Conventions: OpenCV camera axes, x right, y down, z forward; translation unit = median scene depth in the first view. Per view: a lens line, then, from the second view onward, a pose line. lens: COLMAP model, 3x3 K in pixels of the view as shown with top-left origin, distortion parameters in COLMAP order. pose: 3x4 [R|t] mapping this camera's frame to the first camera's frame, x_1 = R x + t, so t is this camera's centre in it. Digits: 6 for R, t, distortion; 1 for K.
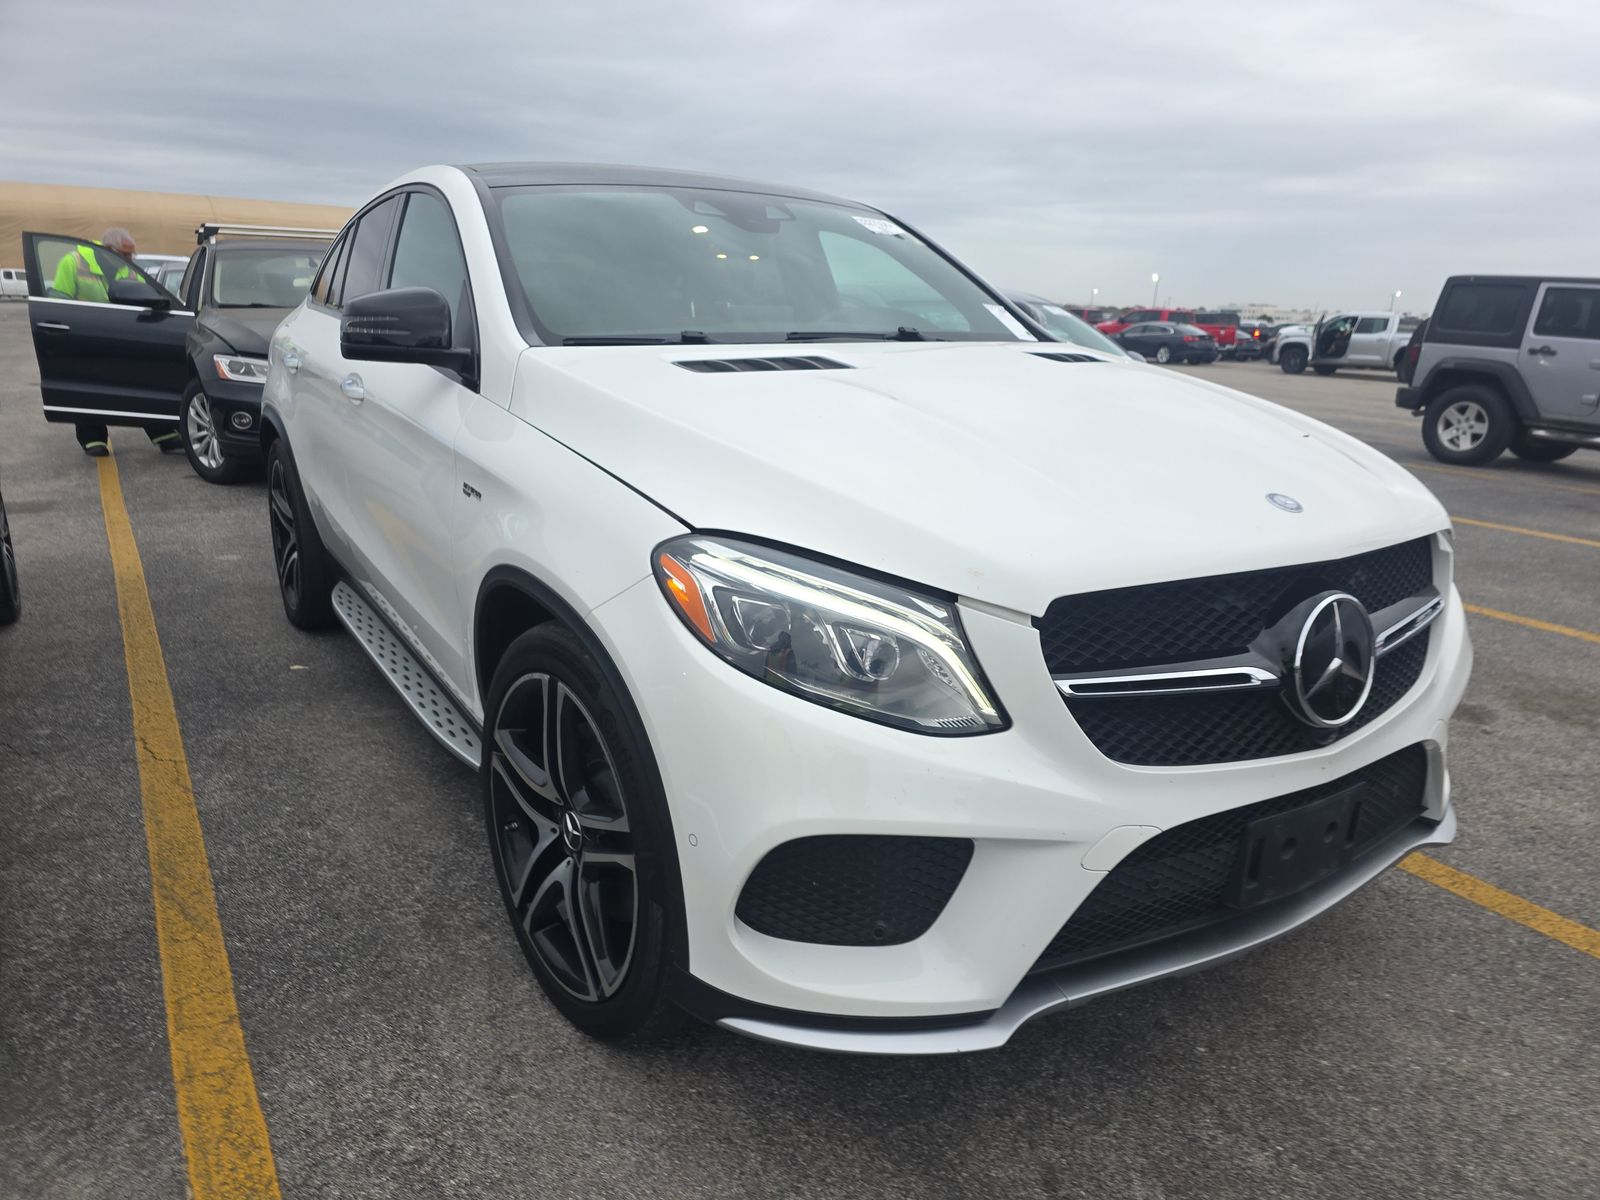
lens RADIAL K [[1071.9, 0, 798.9], [0, 1071.9, 432.1], [0, 0, 1]] dist [0.054820, -0.037084]
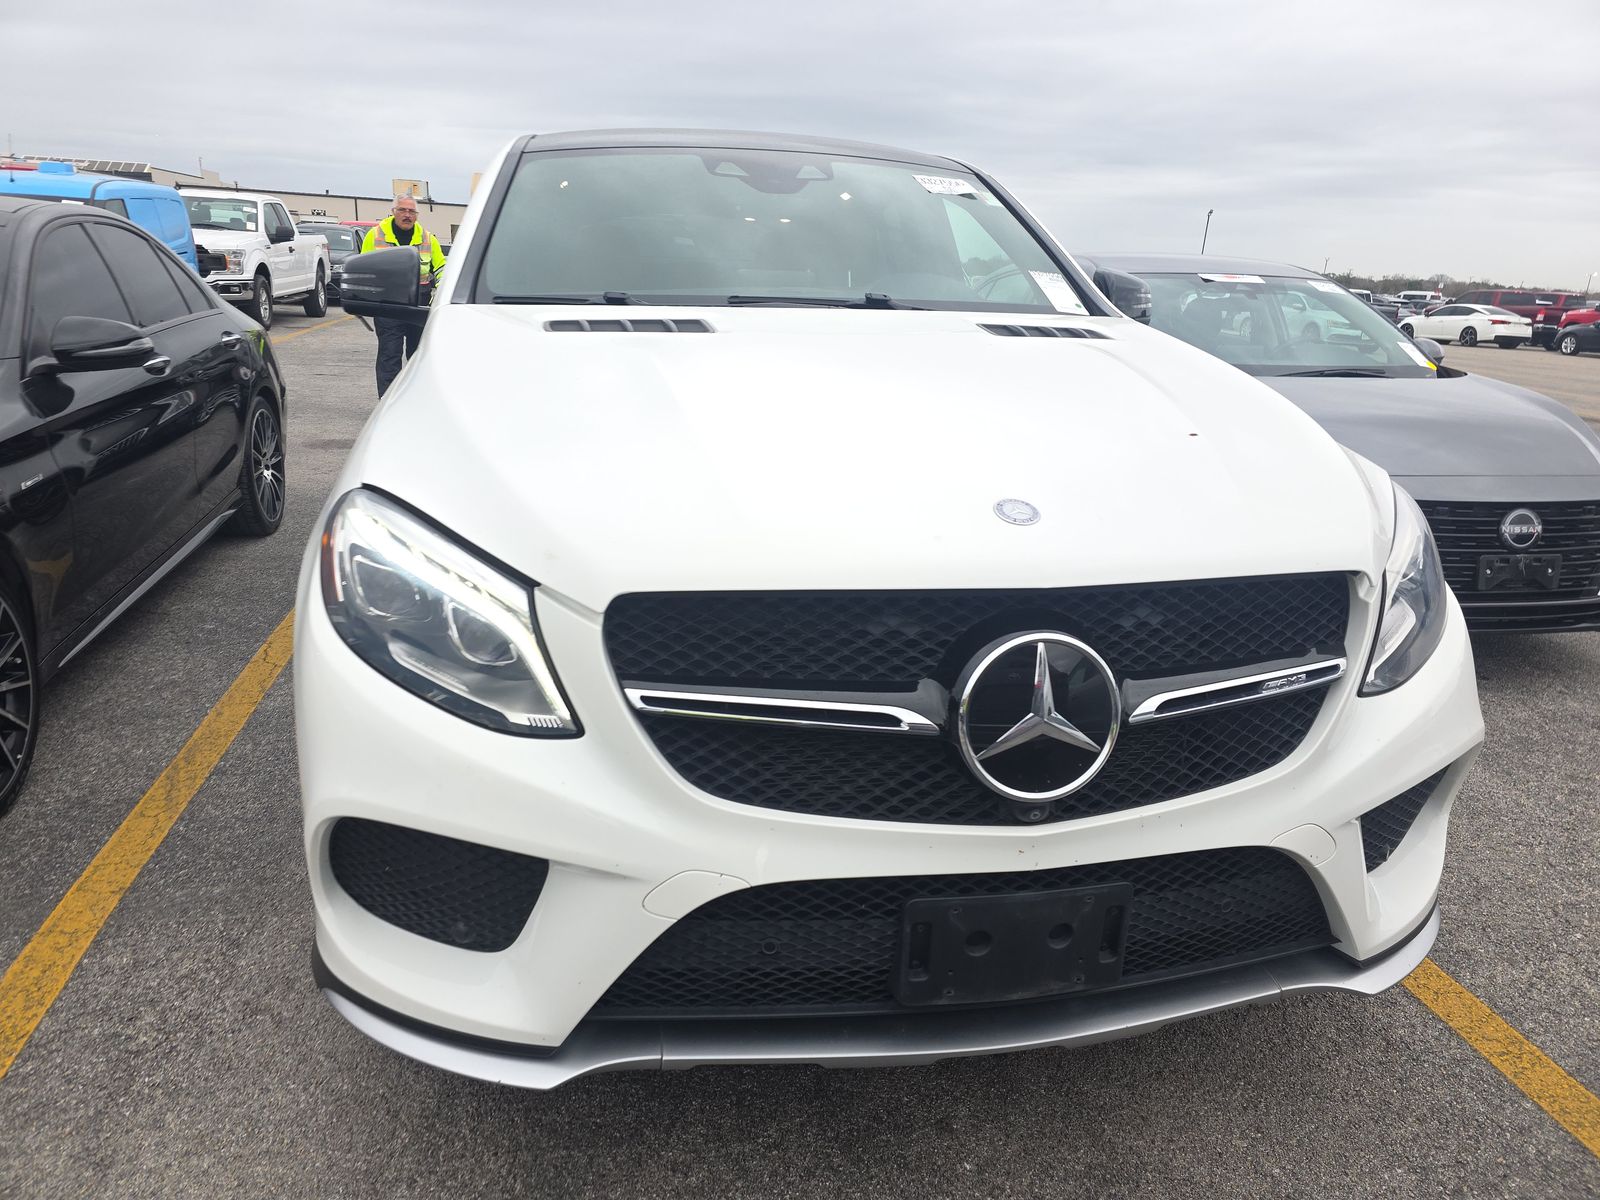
lens RADIAL K [[1071.9, 0, 798.9], [0, 1071.9, 432.1], [0, 0, 1]] dist [0.054820, -0.037084]
pose [[0.937179, 0.058810, -0.343856, 0.591734], [-0.052624, 0.998241, 0.027304, -0.004943], [0.344857, -0.007494, 0.938625, 0.218756]]
